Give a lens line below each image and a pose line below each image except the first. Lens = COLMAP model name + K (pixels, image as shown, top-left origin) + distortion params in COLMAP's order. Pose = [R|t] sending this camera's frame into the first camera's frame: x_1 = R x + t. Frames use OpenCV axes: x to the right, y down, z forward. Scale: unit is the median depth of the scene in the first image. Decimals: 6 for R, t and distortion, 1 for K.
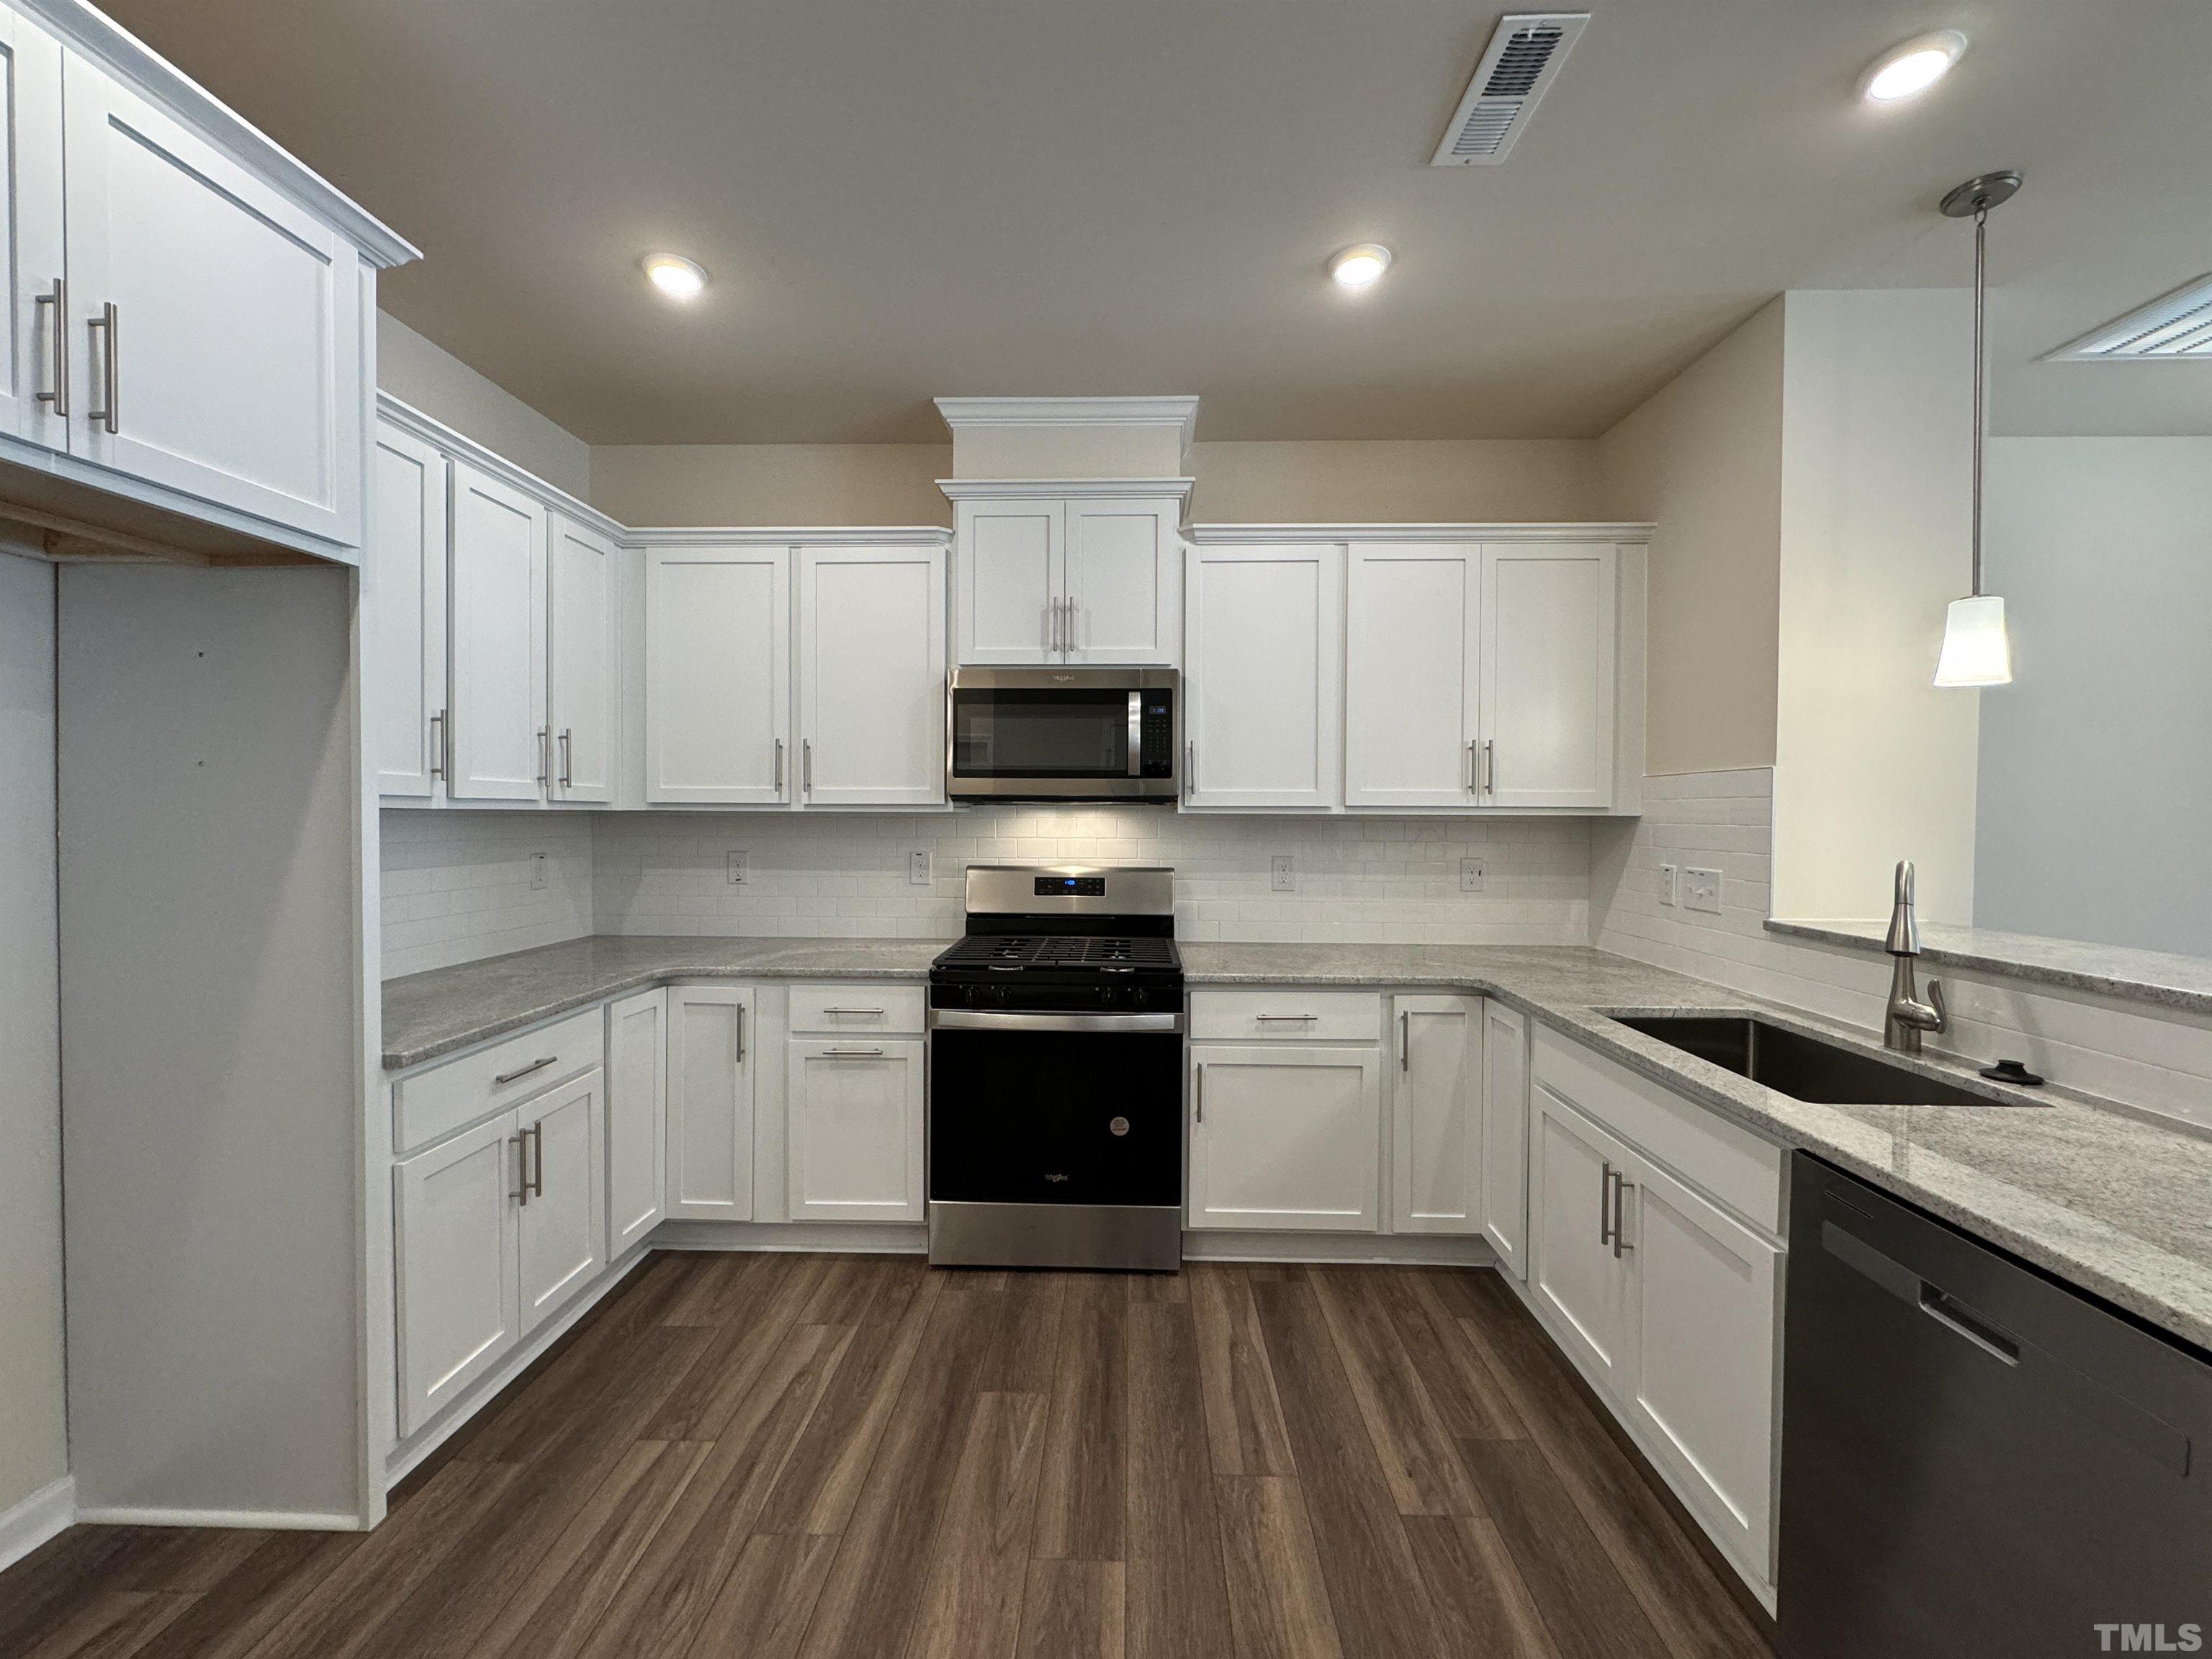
lens RADIAL K [[880.1, 0, 1106.6], [0, 880.1, 825.2], [0, 0, 1]] dist [-0.001605, 0.000446]
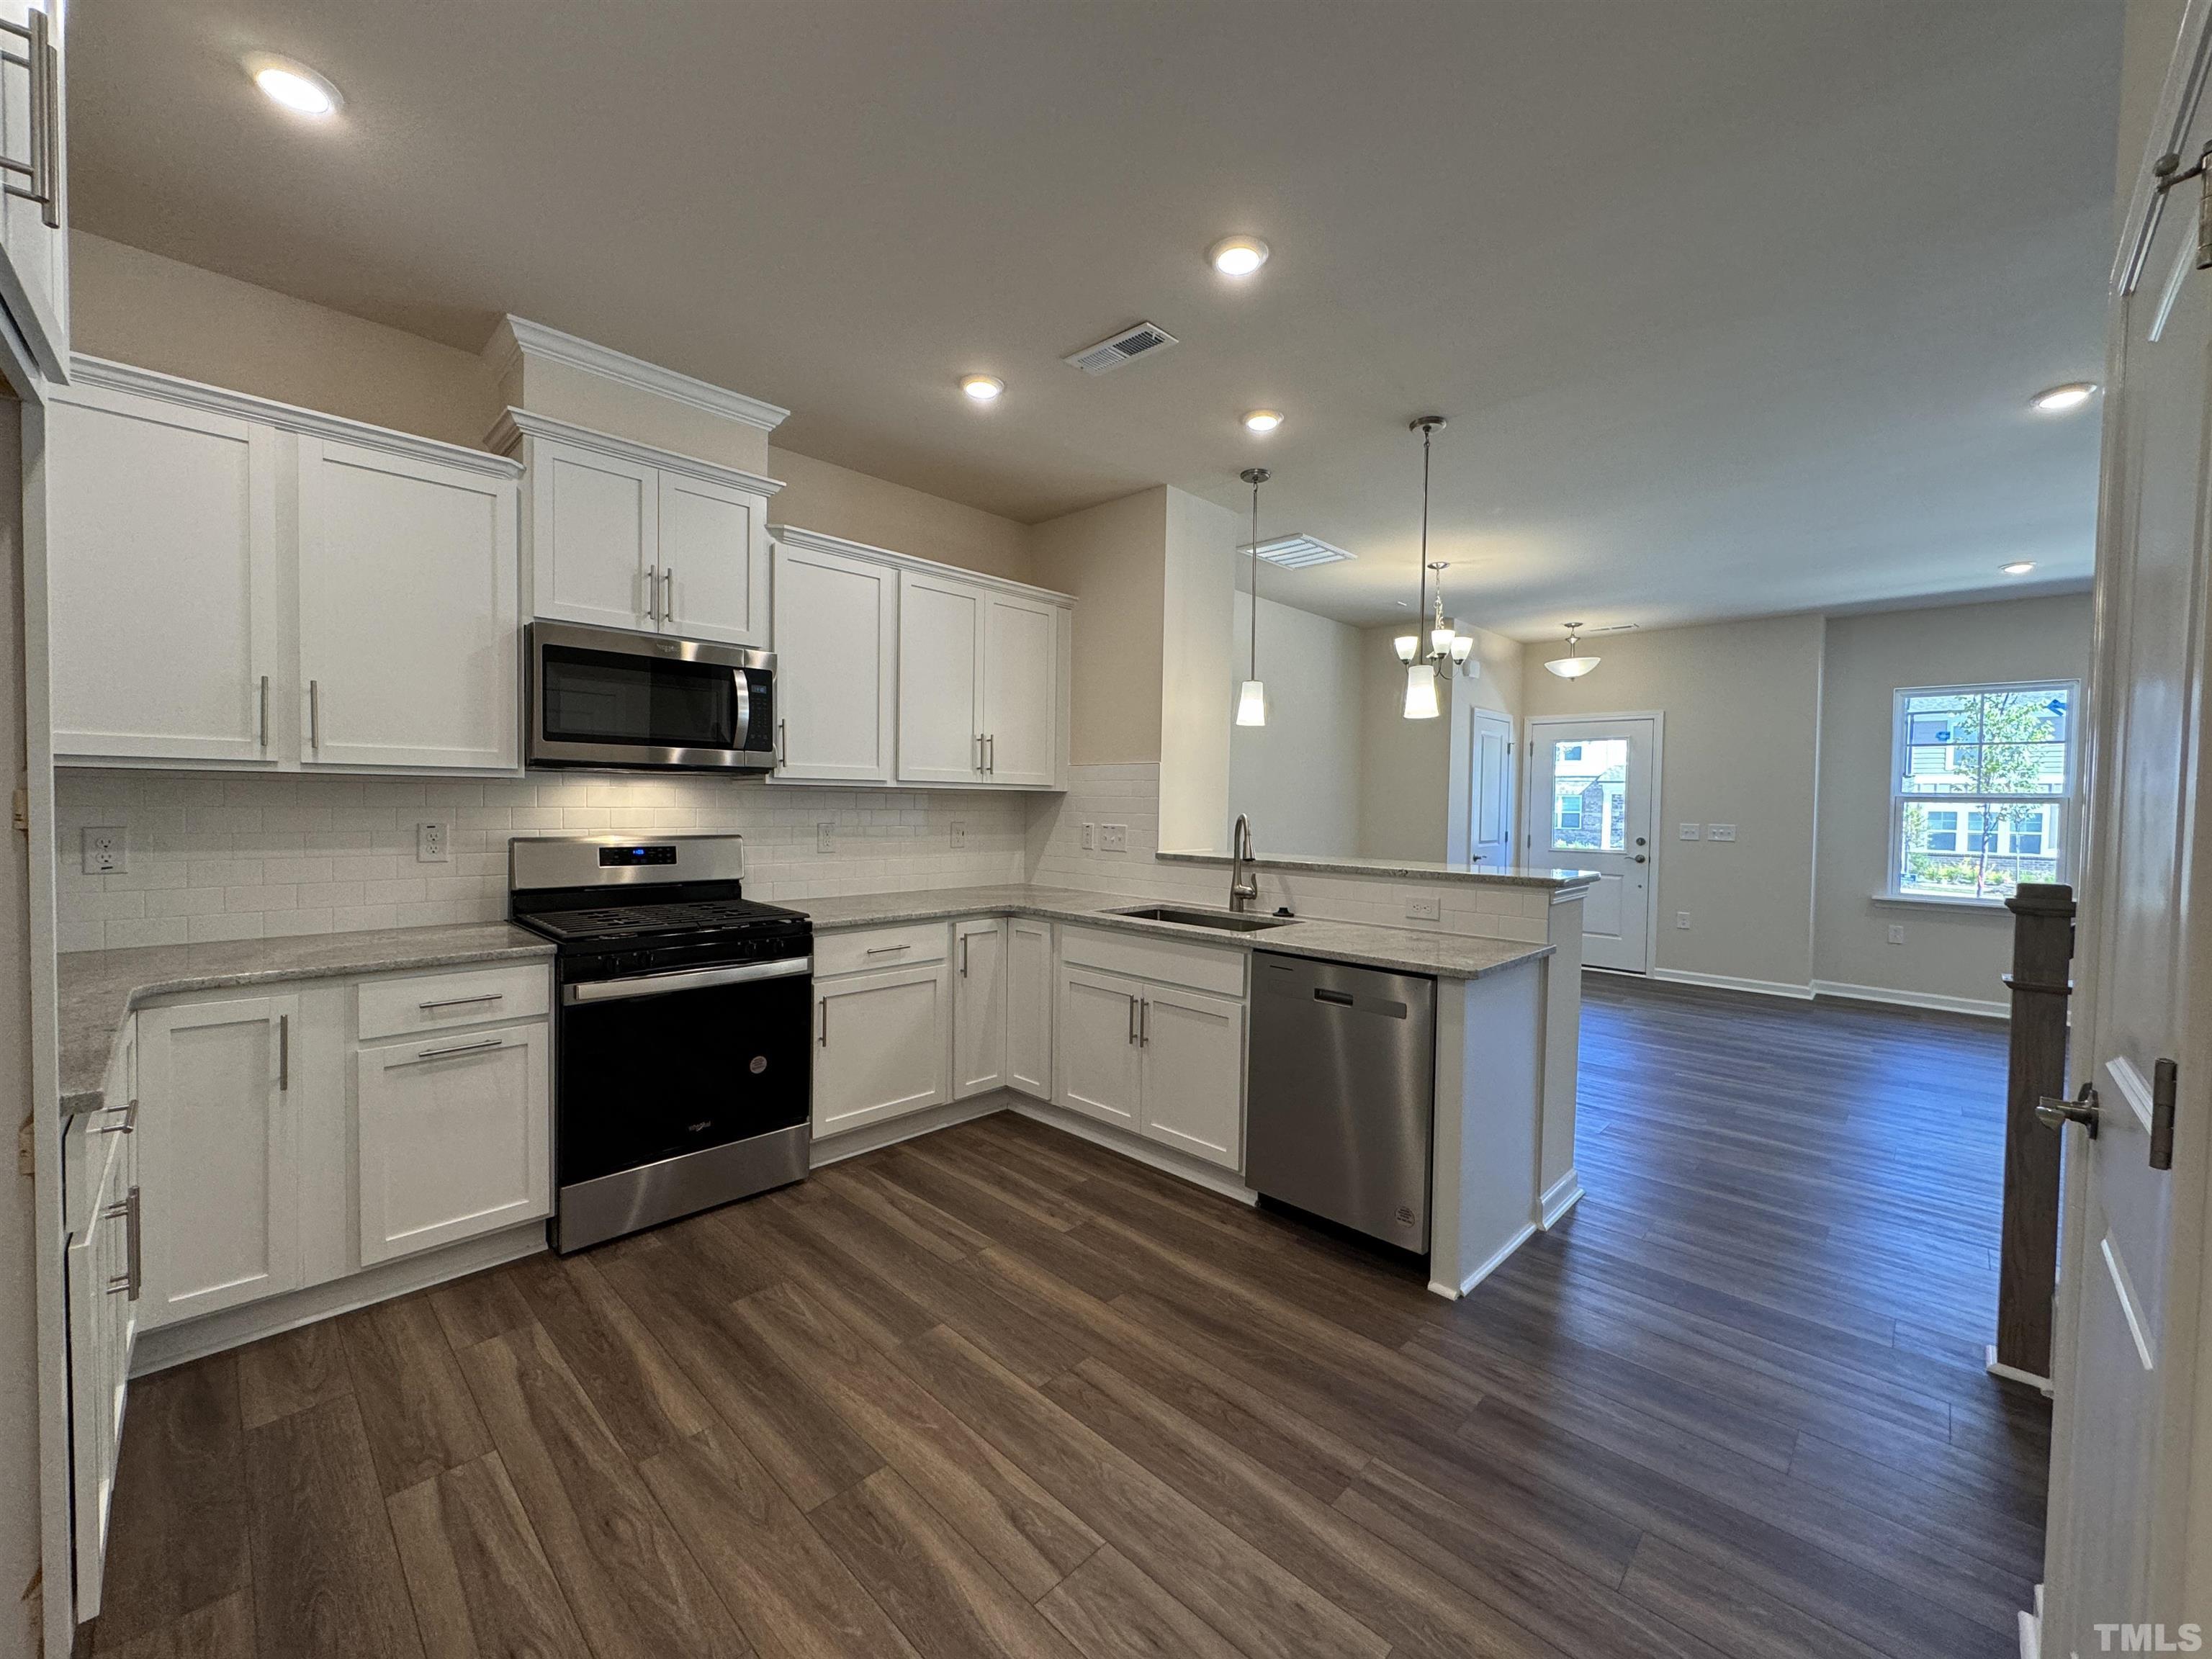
lens RADIAL K [[880.1, 0, 1108.5], [0, 880.1, 825.6], [0, 0, 1]] dist [-0.001605, 0.000446]
pose [[0.672609, -0.016217, 0.739820, -0.504955], [-0.001674, 0.999724, 0.023436, 0.013747], [-0.739996, -0.017002, 0.672396, -0.067955]]
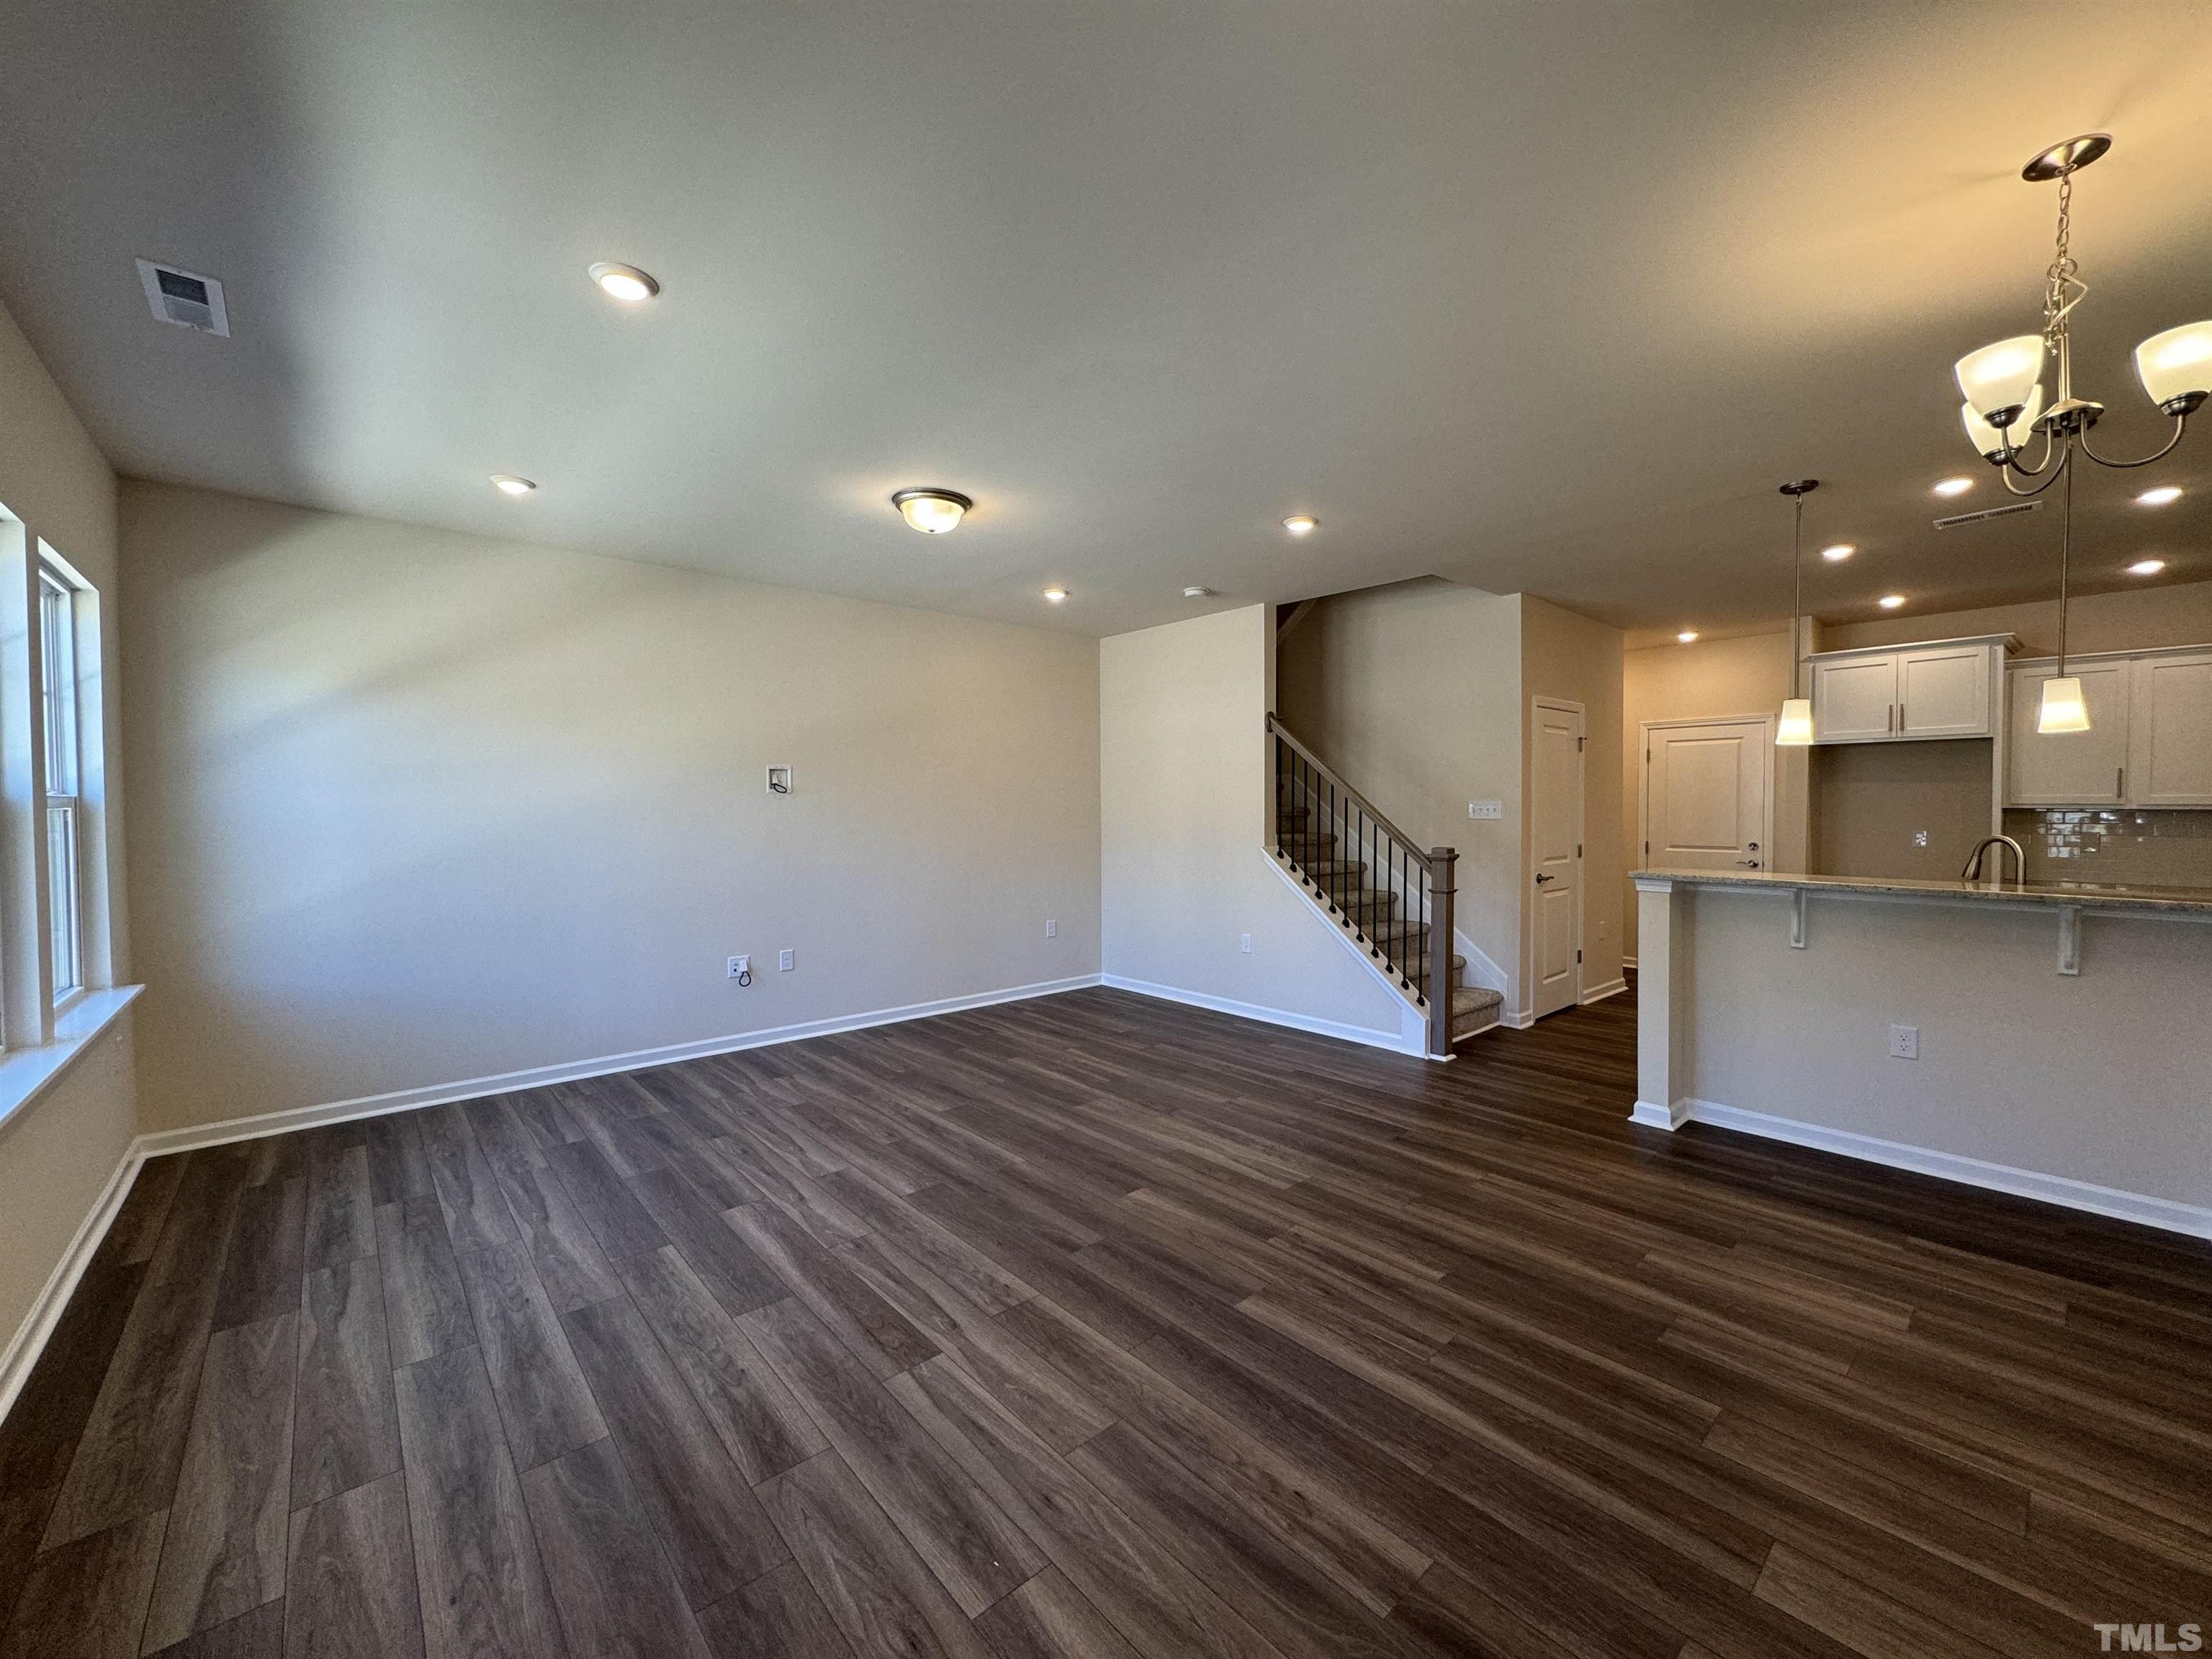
lens RADIAL K [[880.1, 0, 1100.5], [0, 880.1, 819.1], [0, 0, 1]] dist [-0.001605, 0.000446]
pose [[-0.732685, 0.007143, -0.680530, 2.478992], [-0.012034, 0.999653, 0.023449, -0.011303], [0.680461, 0.025371, -0.732345, 0.722759]]
